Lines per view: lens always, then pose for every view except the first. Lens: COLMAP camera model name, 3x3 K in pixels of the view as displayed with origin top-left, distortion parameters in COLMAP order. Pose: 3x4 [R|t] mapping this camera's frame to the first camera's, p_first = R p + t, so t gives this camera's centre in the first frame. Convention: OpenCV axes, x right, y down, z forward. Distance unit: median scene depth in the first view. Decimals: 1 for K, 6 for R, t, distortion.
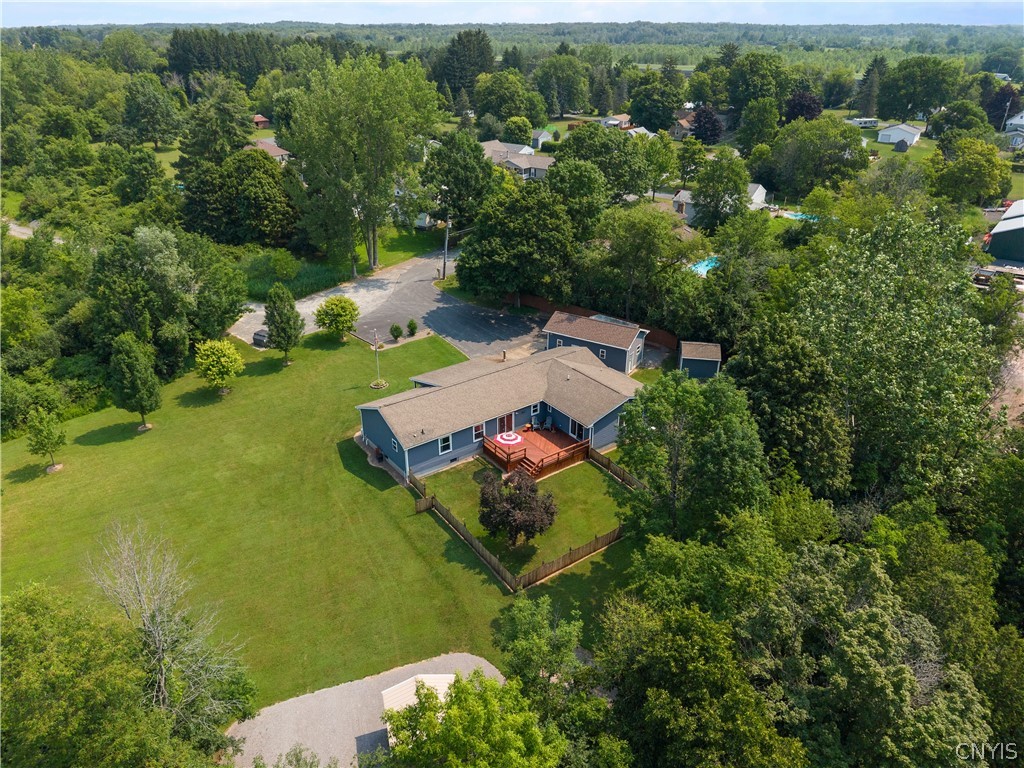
lens RADIAL K [[679.5, 0, 512.0], [0, 679.5, 384.0], [0, 0, 1]] dist [0.036240, -0.045735]
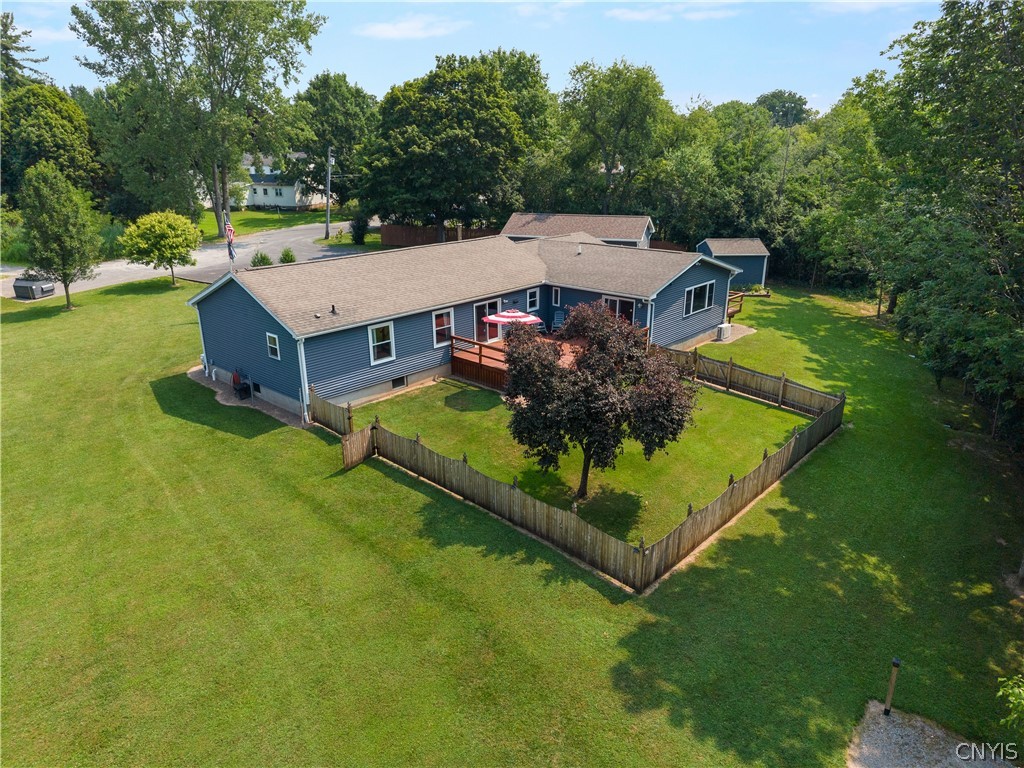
lens RADIAL K [[679.5, 0, 512.0], [0, 679.5, 384.0], [0, 0, 1]] dist [0.036240, -0.045735]
pose [[0.979989, -0.072057, 0.185550, -0.102289], [0.094565, 0.988801, -0.115456, 0.188906], [-0.175153, 0.130692, 0.975828, 0.521227]]
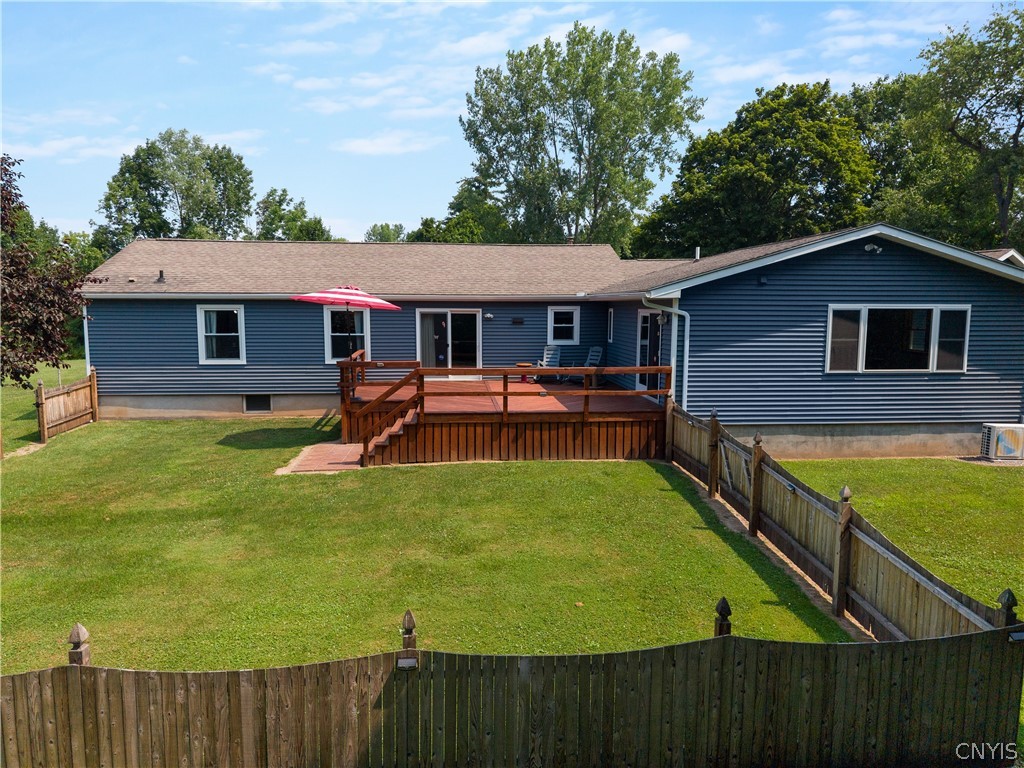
lens RADIAL K [[679.5, 0, 512.0], [0, 679.5, 384.0], [0, 0, 1]] dist [0.036240, -0.045735]
pose [[0.856141, 0.059738, -0.513278, 0.201970], [-0.228521, 0.934656, -0.272391, 0.175010], [0.463466, 0.350500, 0.813848, 0.823394]]
